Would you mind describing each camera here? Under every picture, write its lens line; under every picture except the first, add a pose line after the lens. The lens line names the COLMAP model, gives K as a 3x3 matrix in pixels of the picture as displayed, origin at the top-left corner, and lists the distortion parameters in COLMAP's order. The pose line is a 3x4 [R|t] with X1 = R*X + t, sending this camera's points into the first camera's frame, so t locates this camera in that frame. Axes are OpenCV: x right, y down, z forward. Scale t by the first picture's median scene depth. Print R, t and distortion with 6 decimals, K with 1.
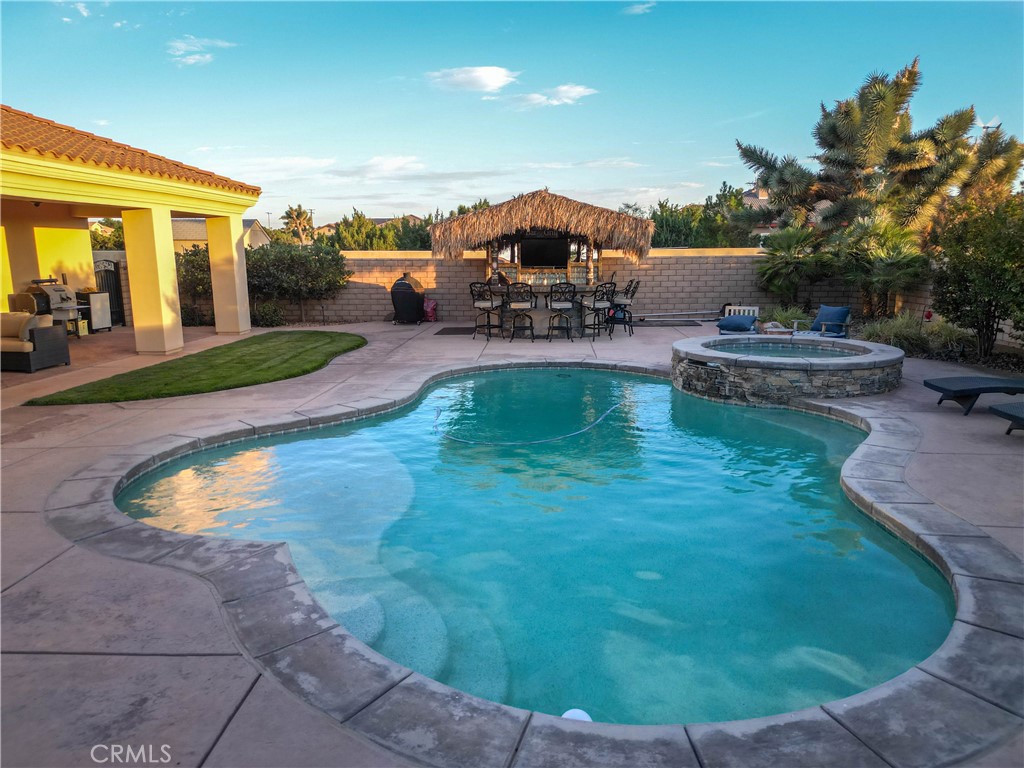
lens RADIAL K [[716.3, 0, 512.0], [0, 716.3, 384.0], [0, 0, 1]] dist [0.065542, -0.058678]
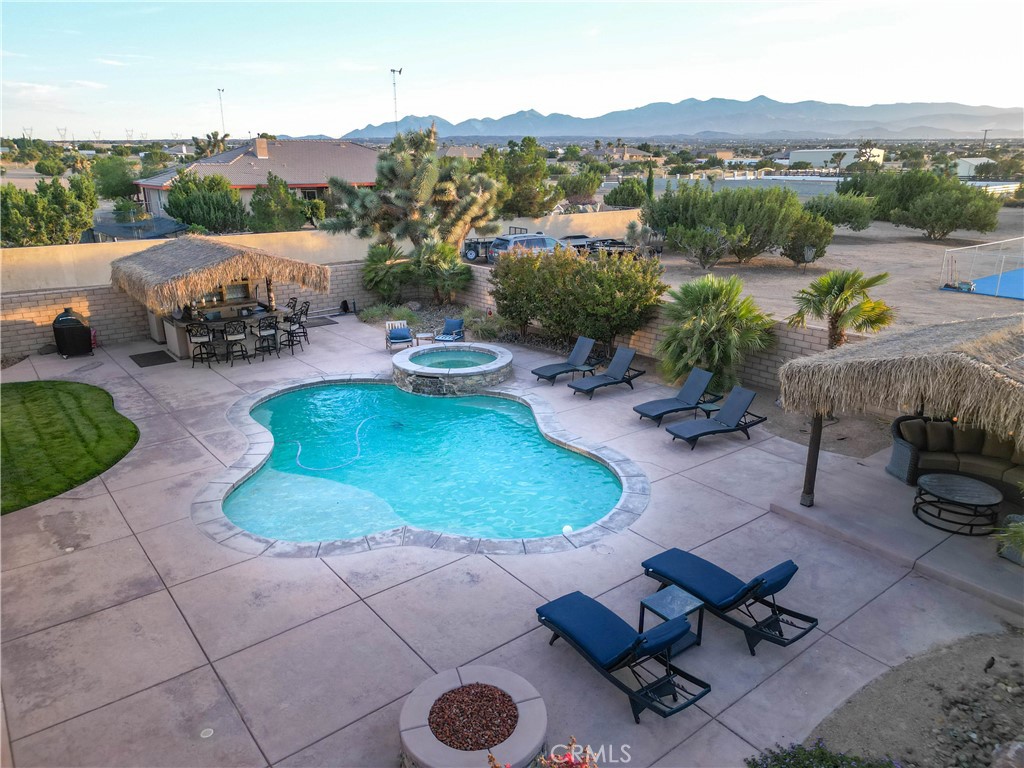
lens RADIAL K [[716.3, 0, 512.0], [0, 716.3, 384.0], [0, 0, 1]] dist [0.065542, -0.058678]
pose [[0.747792, -0.192150, 0.635520, -0.381732], [0.119103, 0.980501, 0.156310, -0.143596], [-0.653163, -0.041195, 0.756096, -0.249203]]
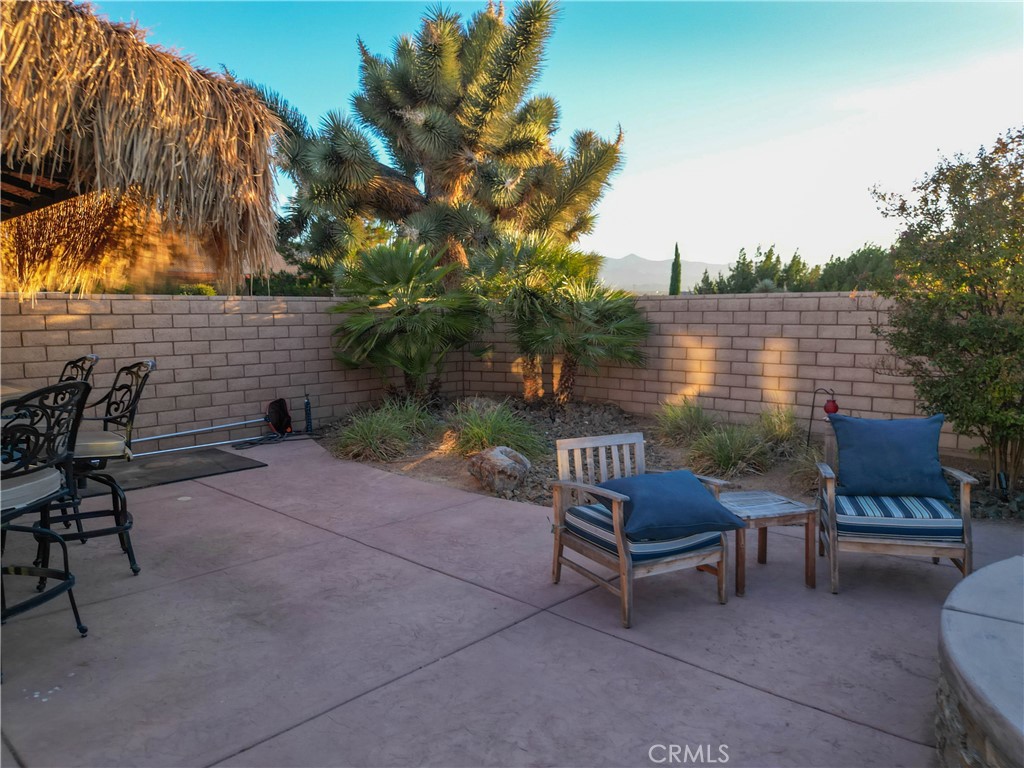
lens RADIAL K [[716.3, 0, 512.0], [0, 716.3, 384.0], [0, 0, 1]] dist [0.065542, -0.058678]
pose [[0.640194, -0.075280, 0.764516, 0.049811], [0.140413, 0.989889, -0.020108, -0.099748], [-0.755272, 0.120221, 0.644291, 0.643989]]
